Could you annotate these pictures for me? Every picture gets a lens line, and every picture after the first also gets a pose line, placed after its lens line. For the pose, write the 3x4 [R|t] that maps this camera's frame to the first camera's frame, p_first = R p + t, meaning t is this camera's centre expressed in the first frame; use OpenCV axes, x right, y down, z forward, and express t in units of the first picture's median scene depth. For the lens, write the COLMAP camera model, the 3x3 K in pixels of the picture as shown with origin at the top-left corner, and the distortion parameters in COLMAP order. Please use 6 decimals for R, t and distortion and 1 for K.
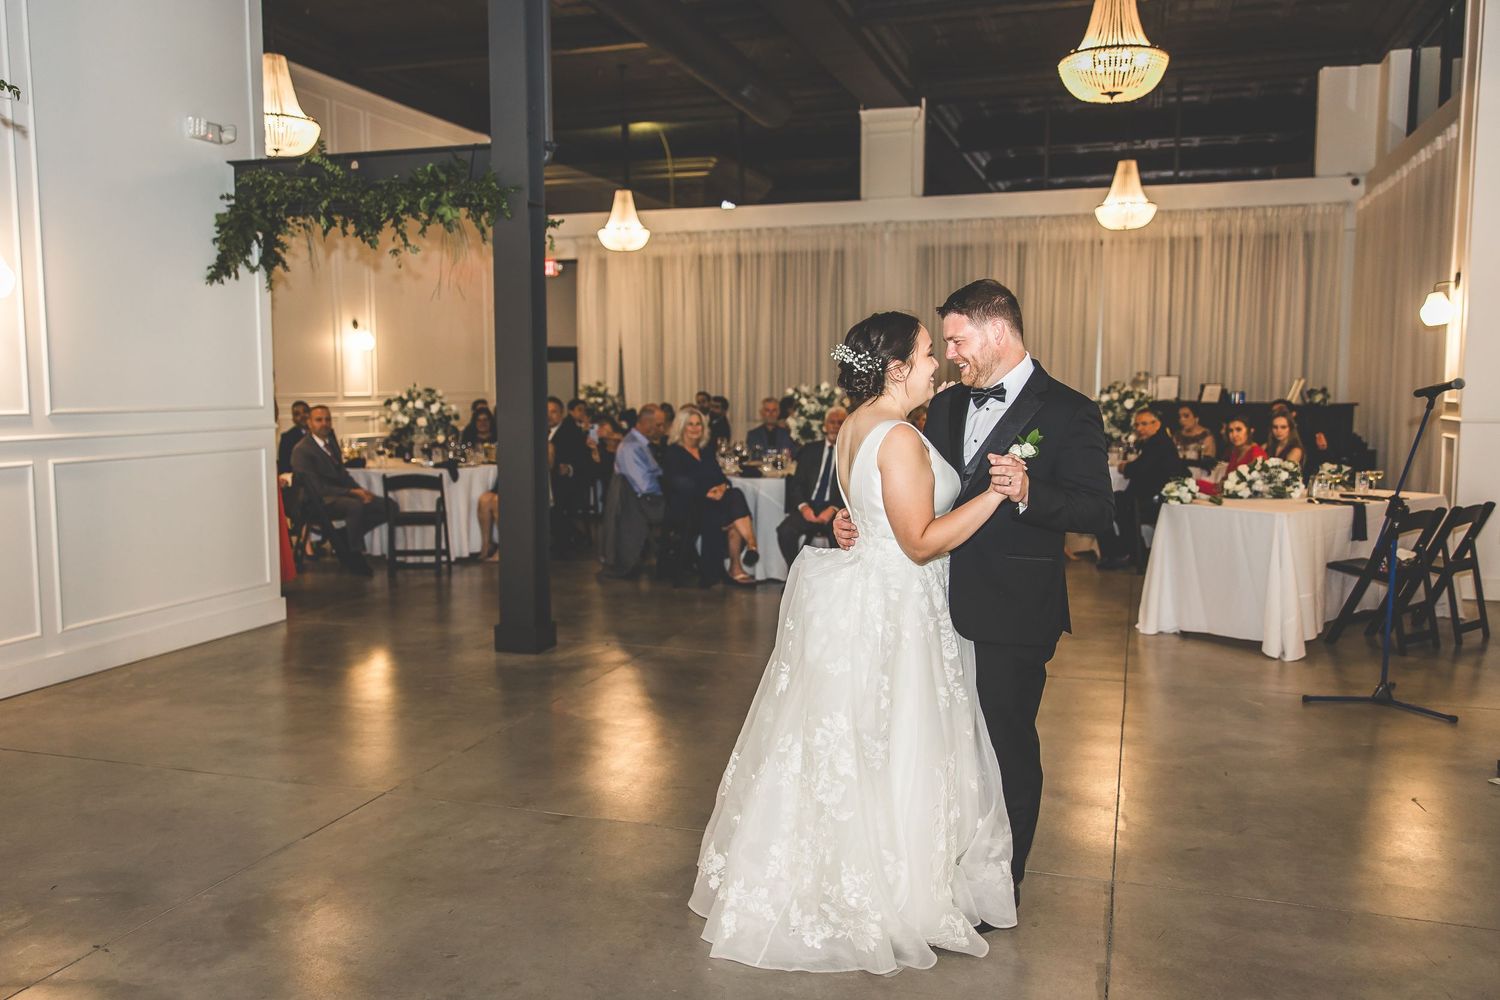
lens RADIAL K [[1227.5, 0, 750.0], [0, 1227.5, 500.0], [0, 0, 1]] dist [0.007120, 0.004756]
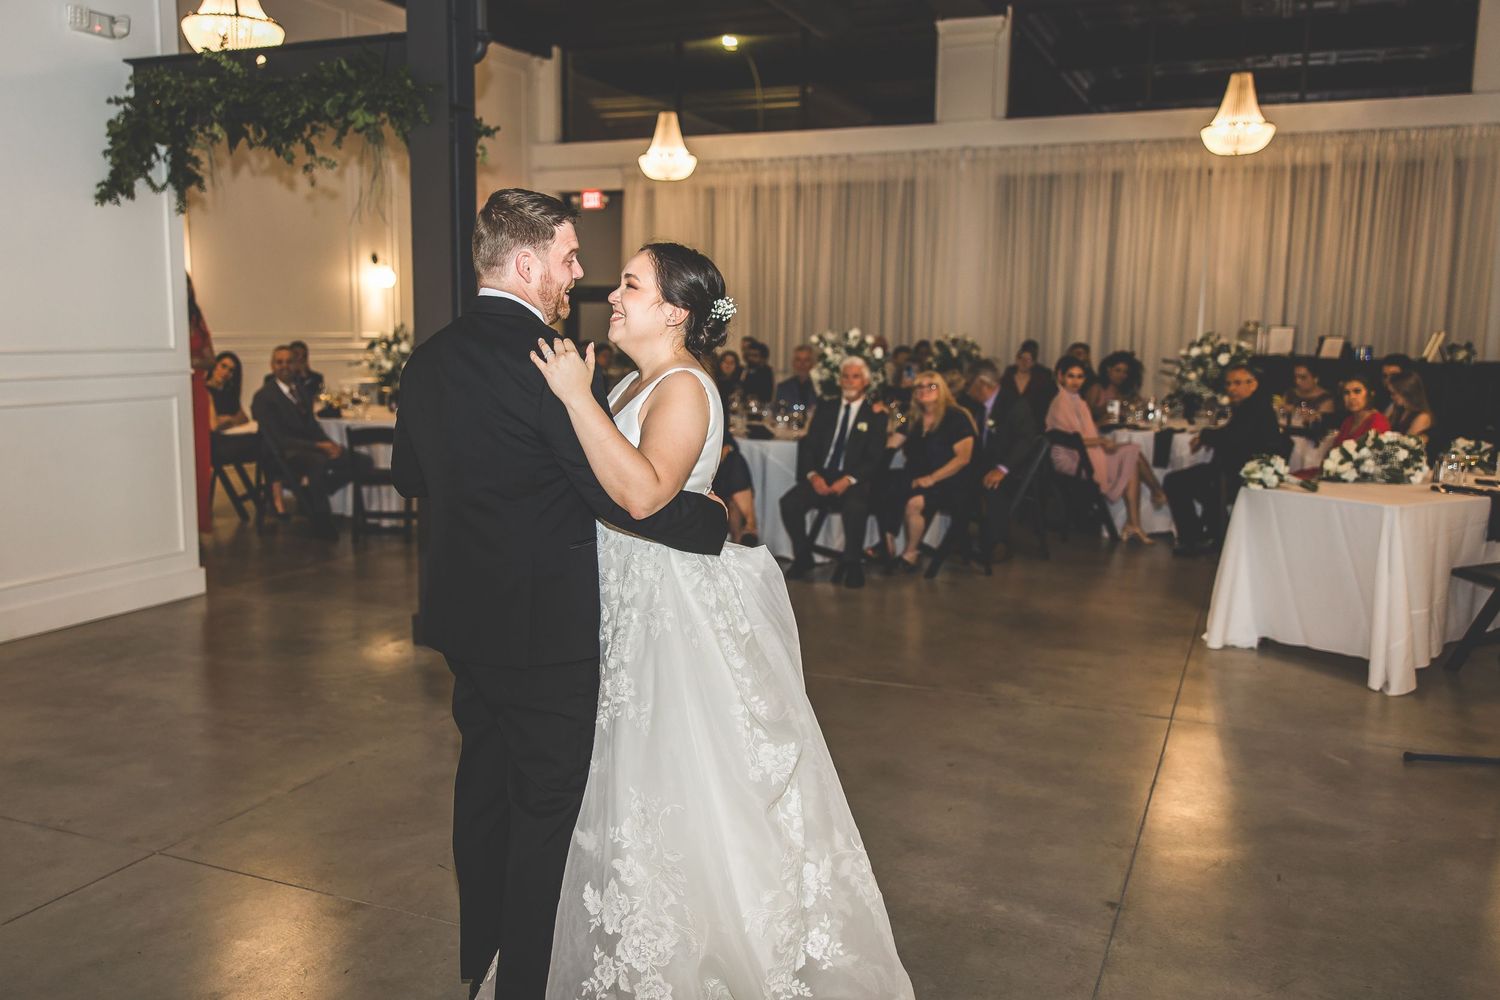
lens RADIAL K [[1227.5, 0, 750.0], [0, 1227.5, 500.0], [0, 0, 1]] dist [0.007120, 0.004756]
pose [[0.995213, 0.026466, -0.094074, 0.063597], [-0.022183, 0.998682, 0.046286, -0.012800], [0.095175, -0.043977, 0.994489, 0.117737]]
